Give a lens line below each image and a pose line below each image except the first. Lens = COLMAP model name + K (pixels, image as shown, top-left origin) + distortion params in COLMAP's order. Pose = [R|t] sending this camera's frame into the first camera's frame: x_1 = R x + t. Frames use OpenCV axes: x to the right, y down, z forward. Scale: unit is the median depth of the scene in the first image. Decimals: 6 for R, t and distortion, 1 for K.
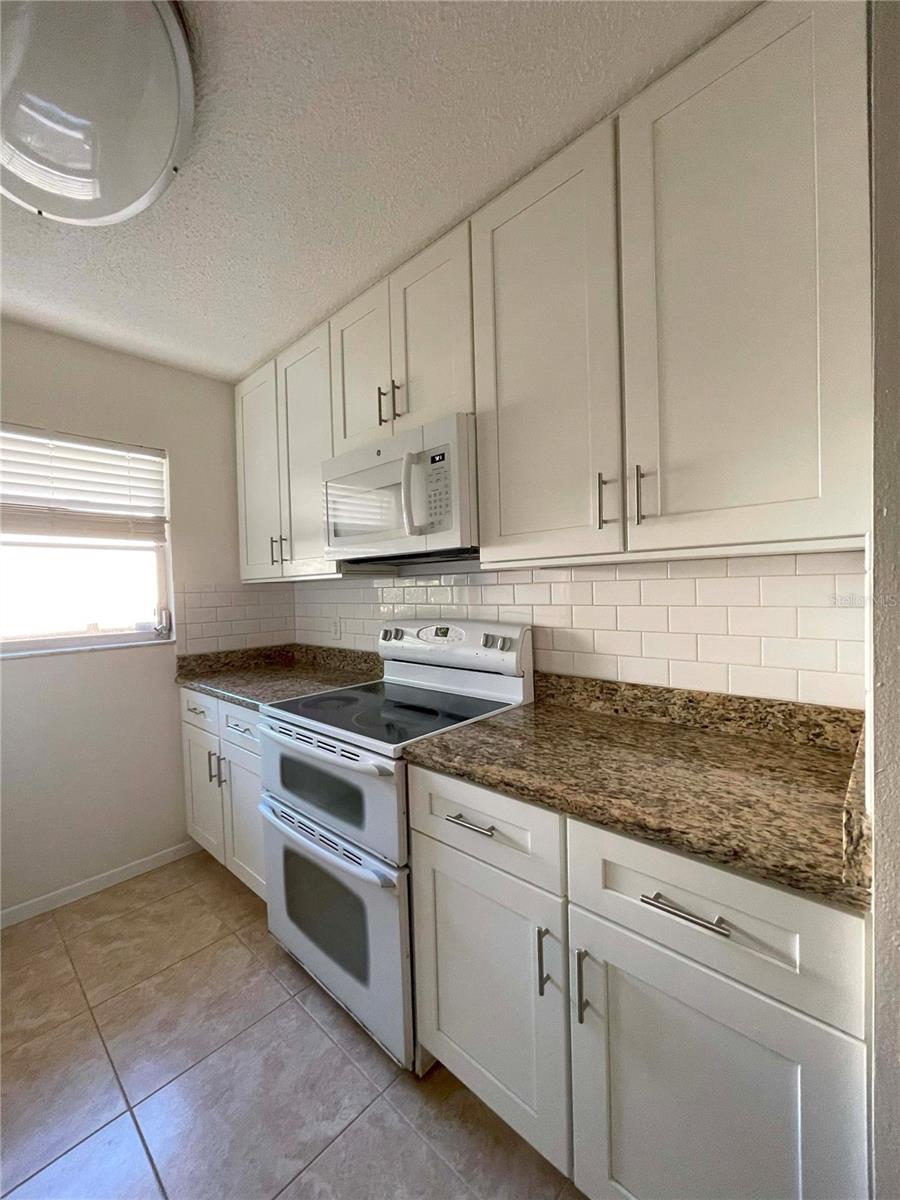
lens RADIAL K [[484.5, 0, 453.5], [0, 484.5, 599.5], [0, 0, 1]] dist [-0.002777, 0.000958]
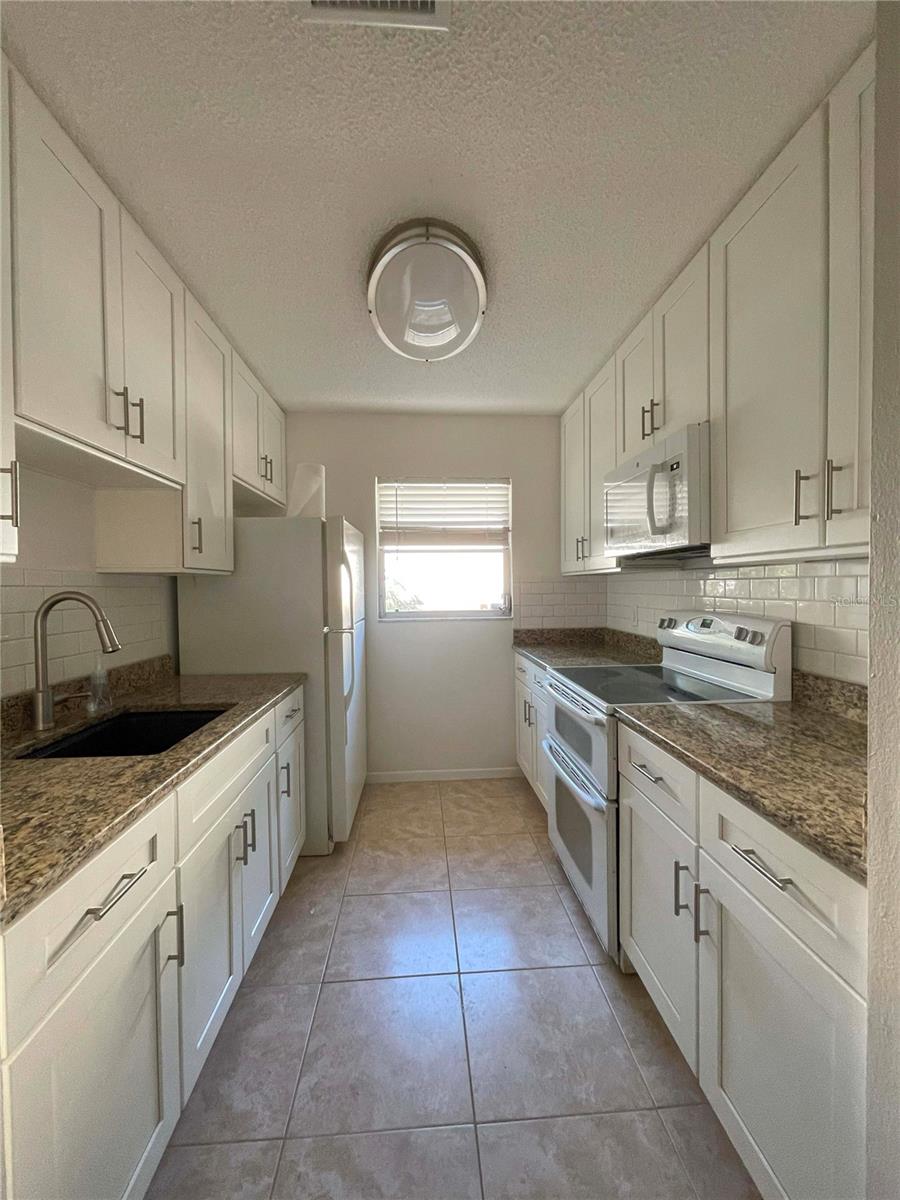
lens RADIAL K [[484.5, 0, 446.5], [0, 484.5, 597.2], [0, 0, 1]] dist [-0.002777, 0.000958]
pose [[0.723088, 0.032481, -0.689992, 0.353079], [-0.021462, 0.999468, 0.024559, -0.003297], [0.690423, -0.002950, 0.723400, -0.175649]]
